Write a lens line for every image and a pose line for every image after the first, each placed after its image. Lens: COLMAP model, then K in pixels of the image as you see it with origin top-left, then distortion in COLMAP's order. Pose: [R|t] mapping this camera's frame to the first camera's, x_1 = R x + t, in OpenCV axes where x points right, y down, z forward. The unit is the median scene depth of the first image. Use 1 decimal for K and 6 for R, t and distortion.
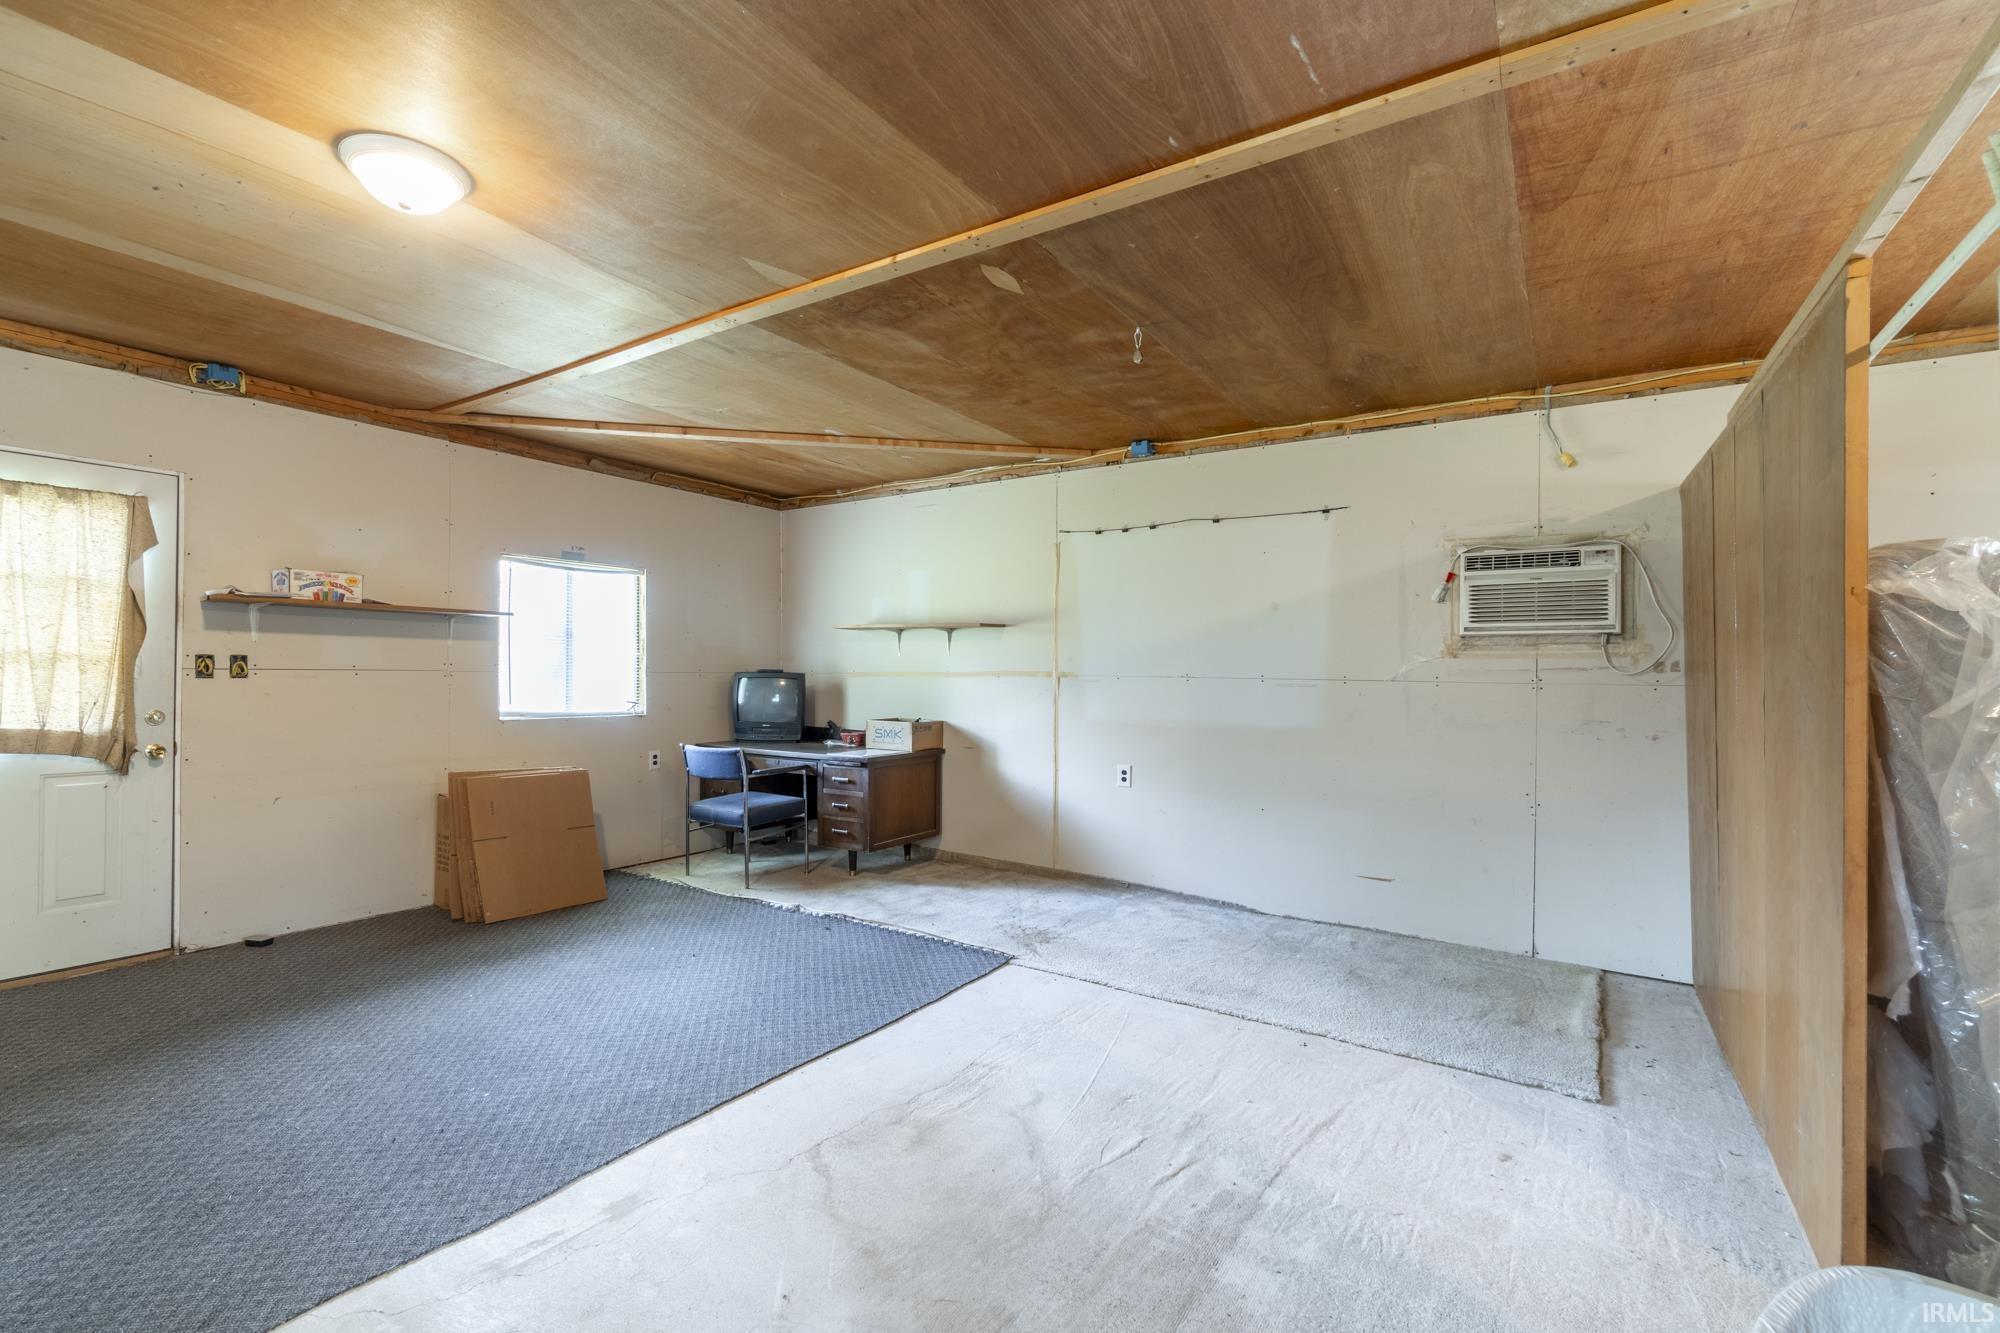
lens RADIAL K [[891.6, 0, 1000.0], [0, 891.6, 666.5], [0, 0, 1]] dist [-0.001727, -0.000187]
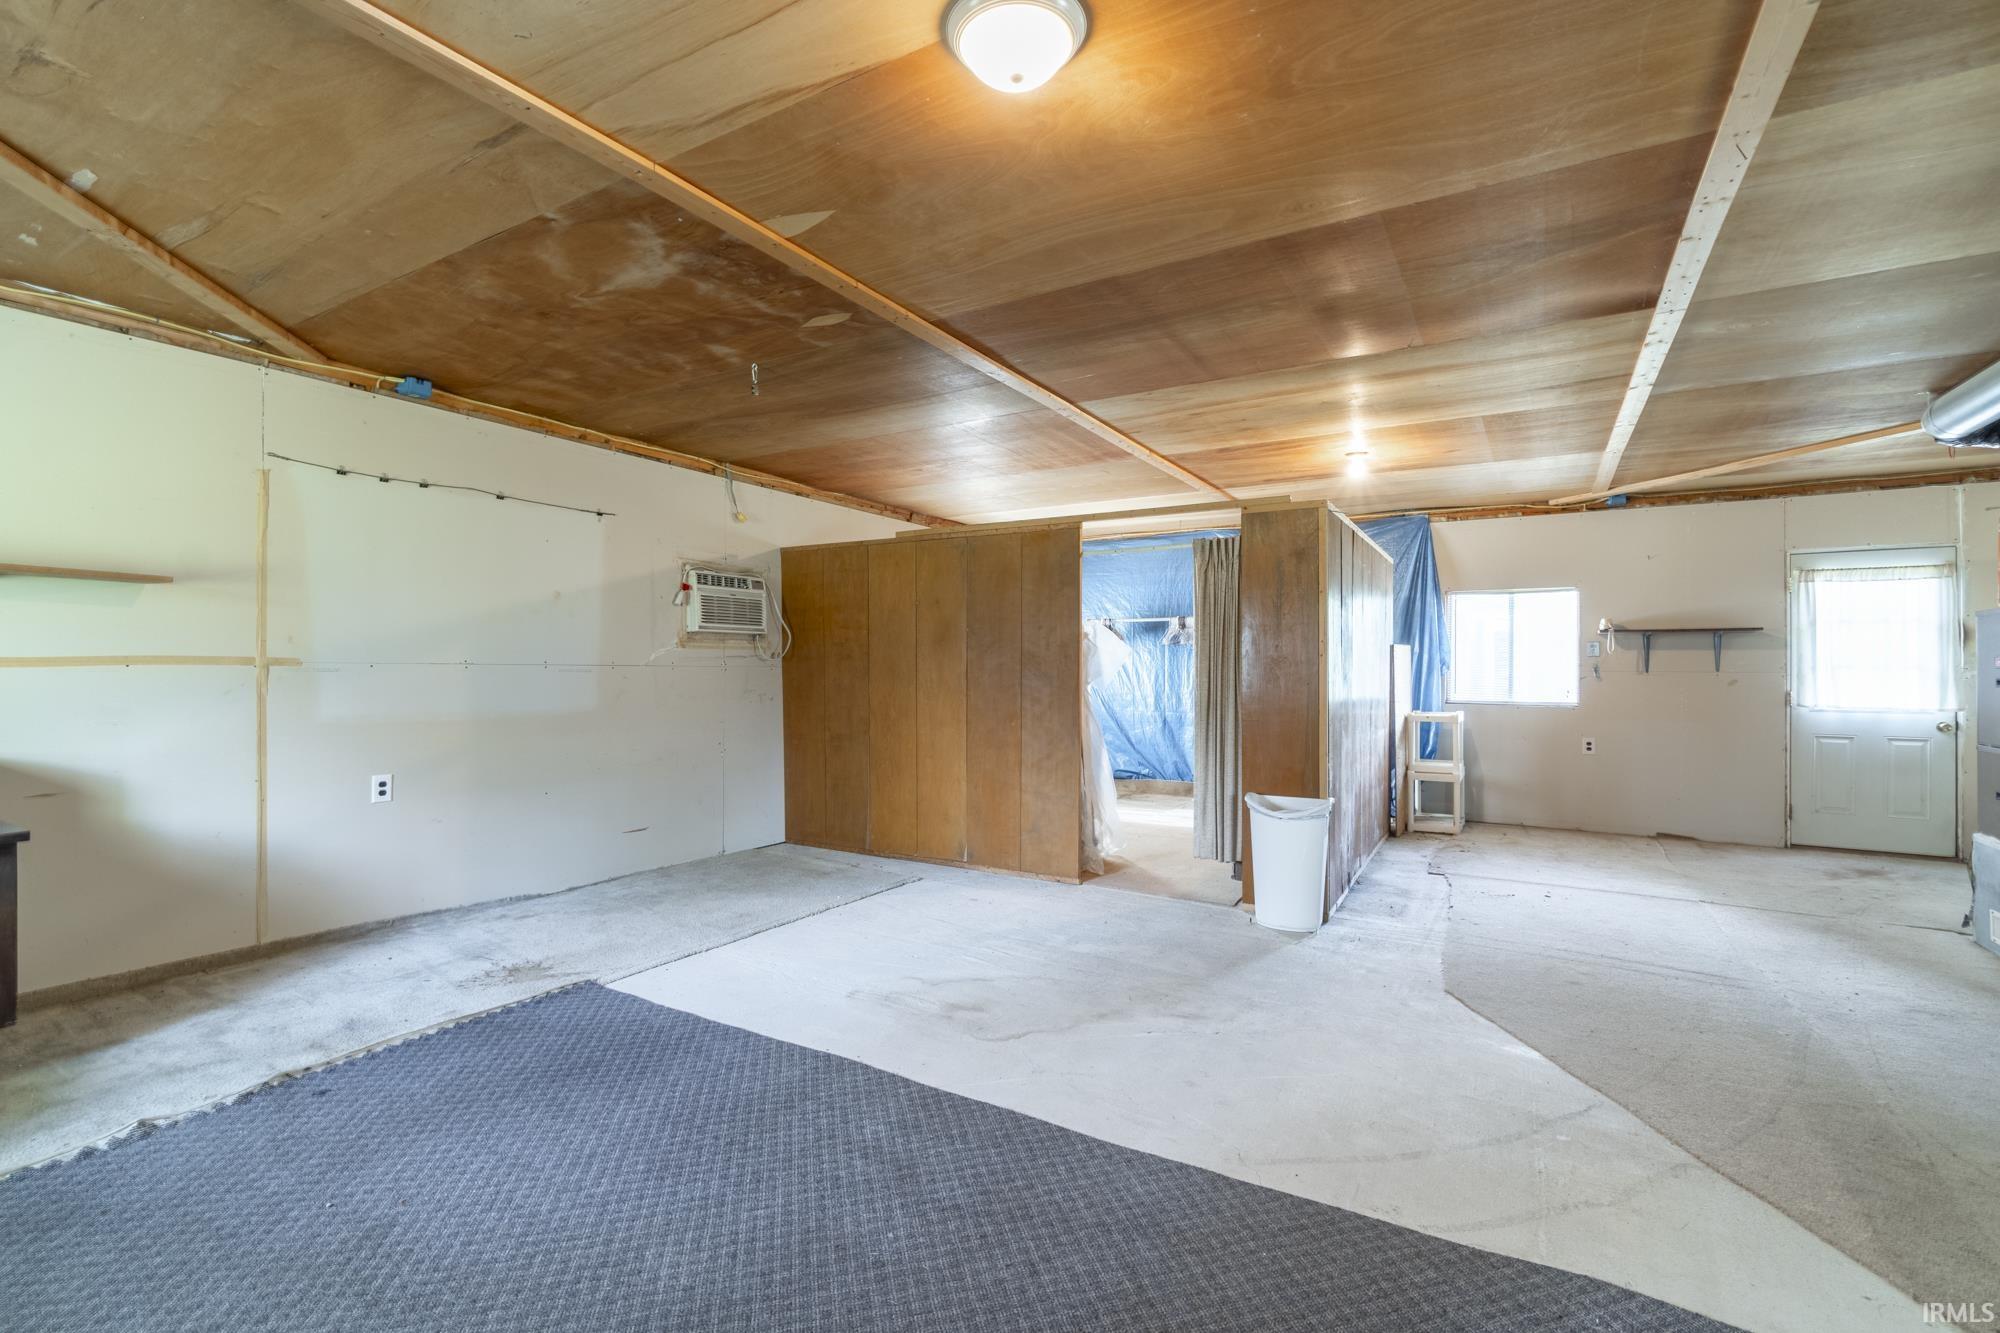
lens RADIAL K [[891.6, 0, 1000.0], [0, 891.6, 666.5], [0, 0, 1]] dist [-0.001727, -0.000187]
pose [[-0.052598, -0.012558, 0.998537, -0.836838], [-0.014552, 0.999824, 0.011808, -0.004659], [-0.998510, -0.013909, -0.052771, 0.601935]]
